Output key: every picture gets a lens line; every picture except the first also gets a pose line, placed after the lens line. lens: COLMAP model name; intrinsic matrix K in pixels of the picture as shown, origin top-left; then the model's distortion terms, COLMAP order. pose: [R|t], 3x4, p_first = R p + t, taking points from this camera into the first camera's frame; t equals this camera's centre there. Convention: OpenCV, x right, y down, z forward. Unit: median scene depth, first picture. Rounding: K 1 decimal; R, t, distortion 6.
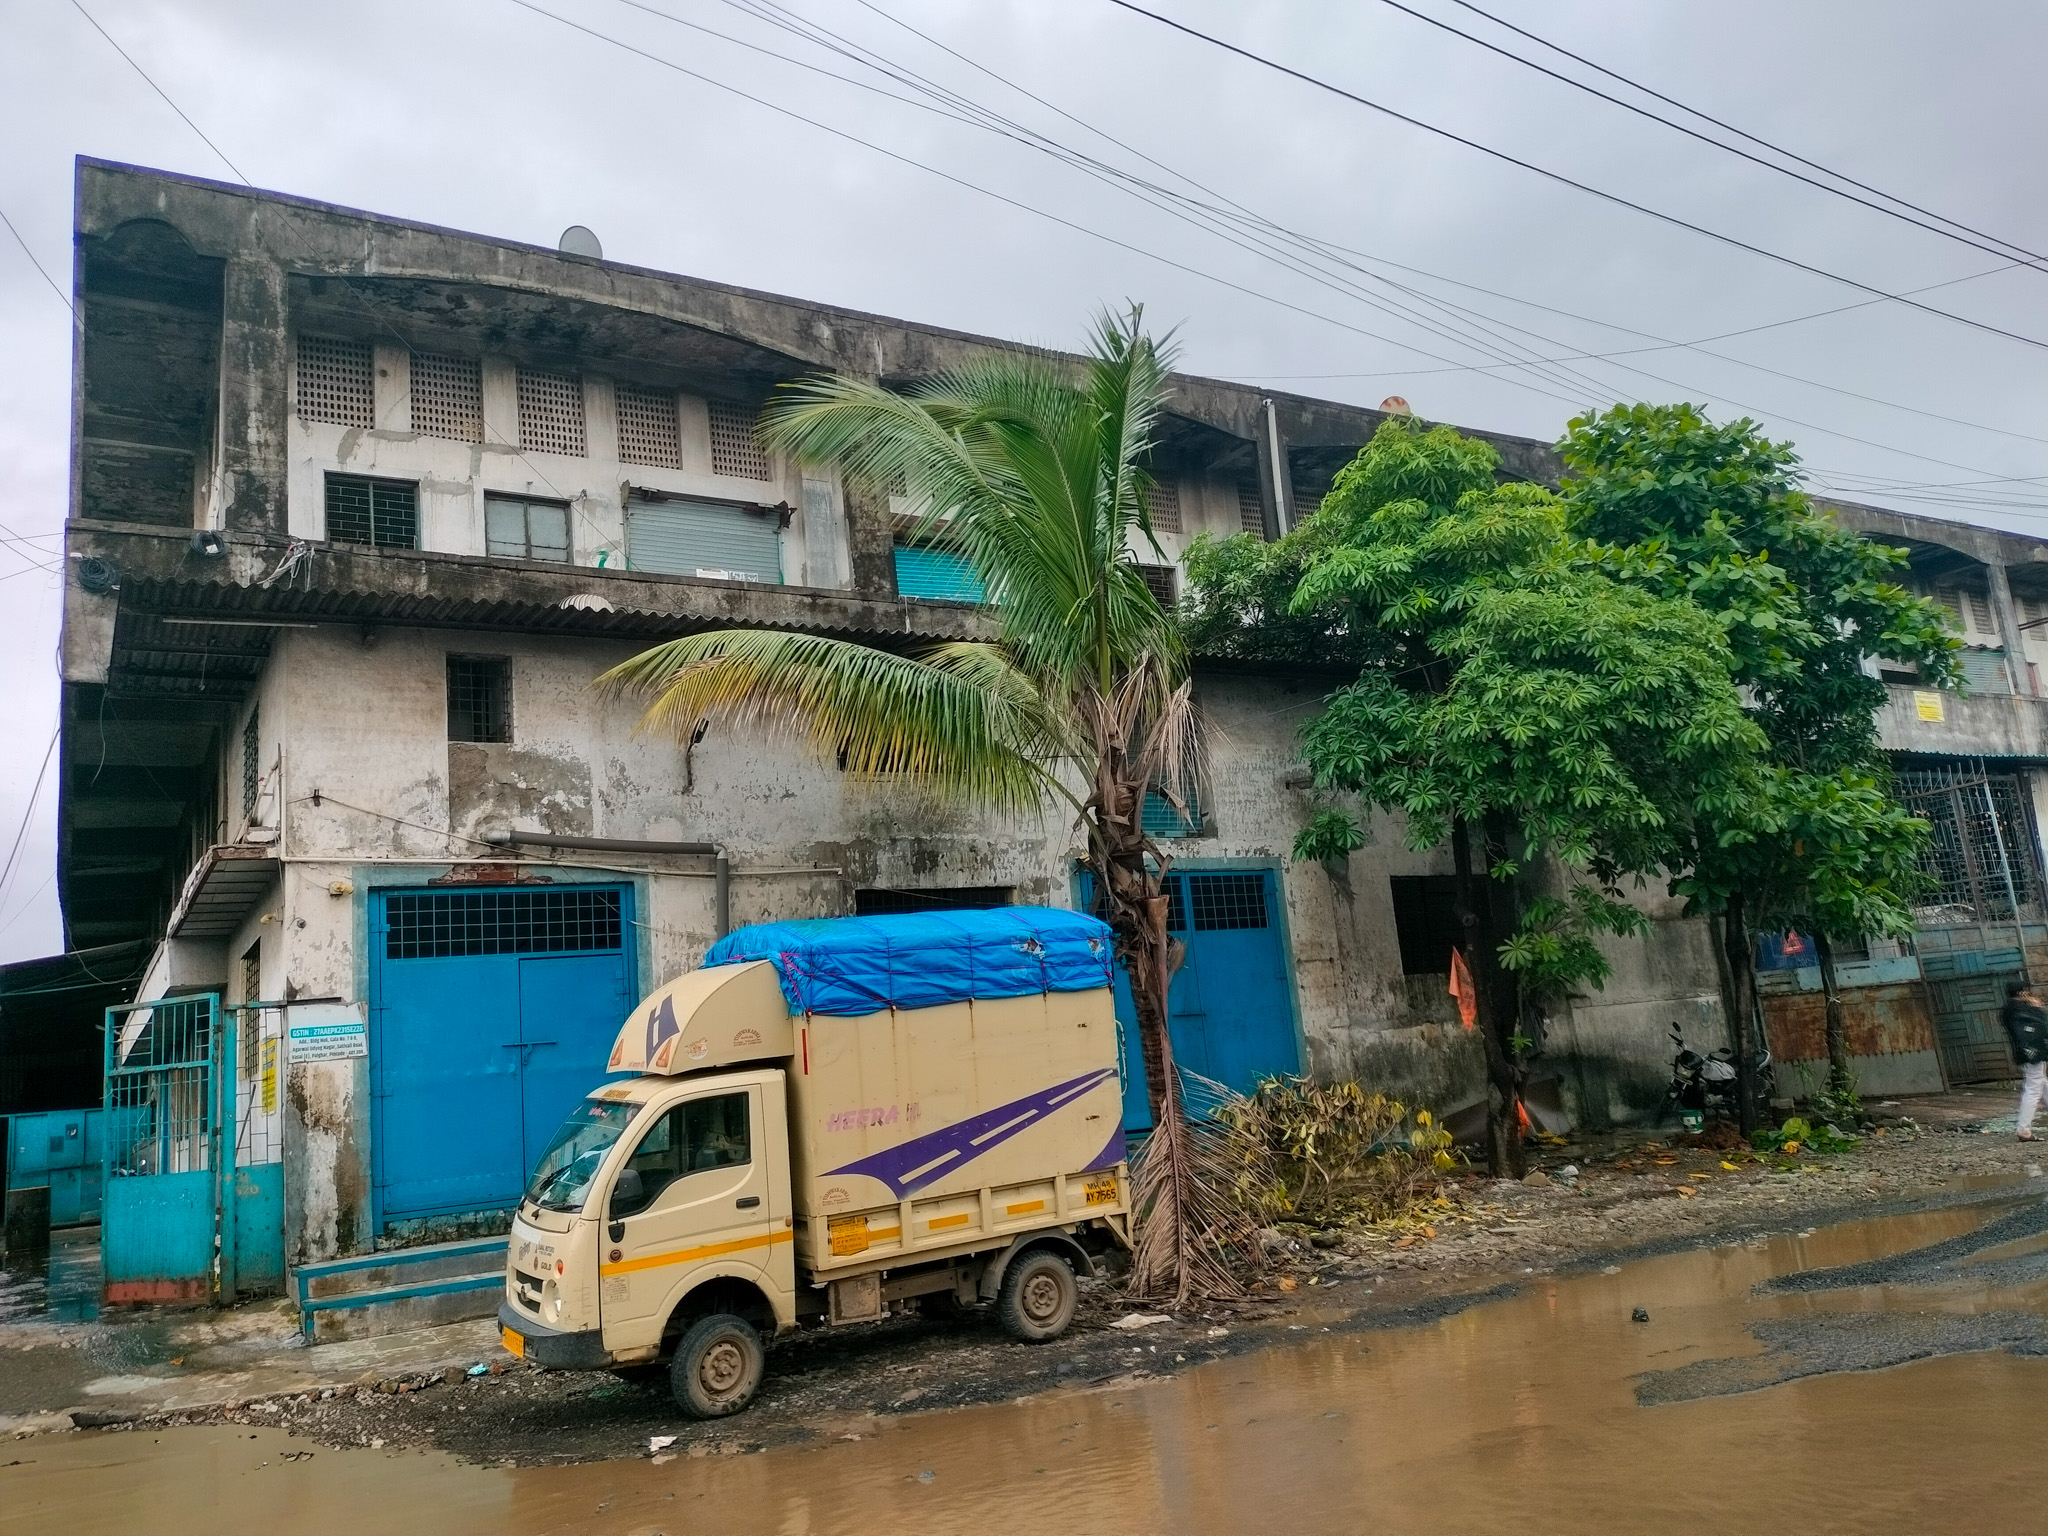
lens RADIAL K [[1503.9, 0, 1024.0], [0, 1503.9, 768.0], [0, 0, 1]] dist [0.073136, -0.104676]
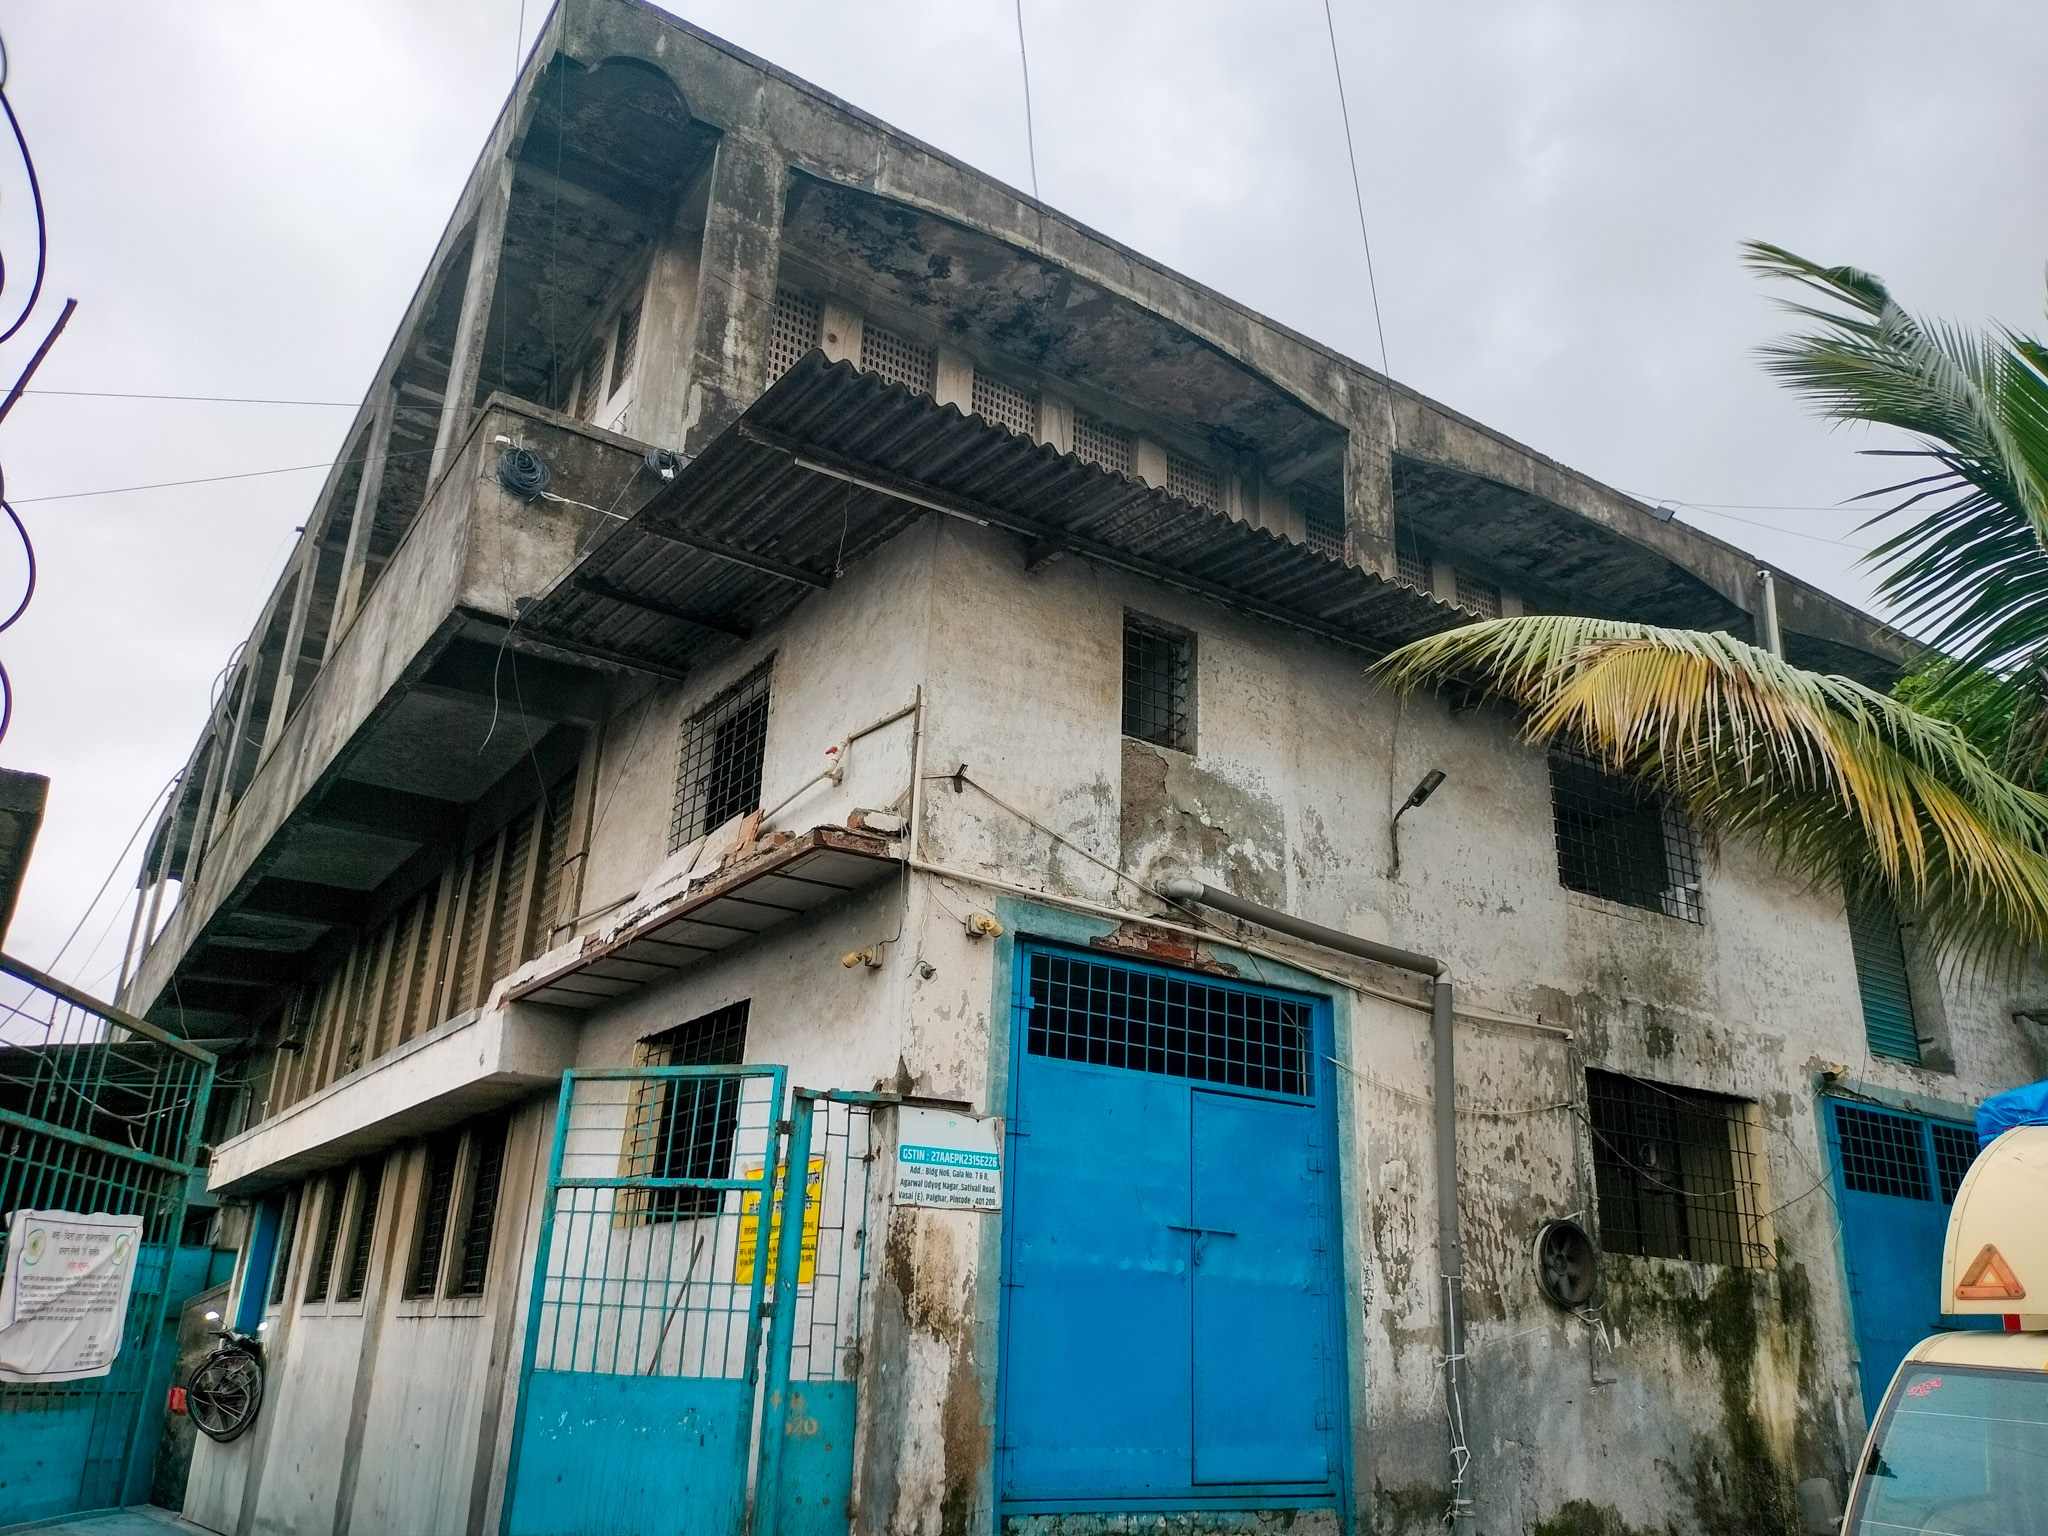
lens RADIAL K [[1551.3, 0, 1093.1], [0, 1551.3, 773.2], [0, 0, 1]] dist [0.118309, -0.237177]
pose [[0.989747, 0.142652, 0.007152, -0.373295], [-0.139844, 0.978022, -0.154650, 0.098028], [-0.029056, 0.152064, 0.987943, 0.325399]]
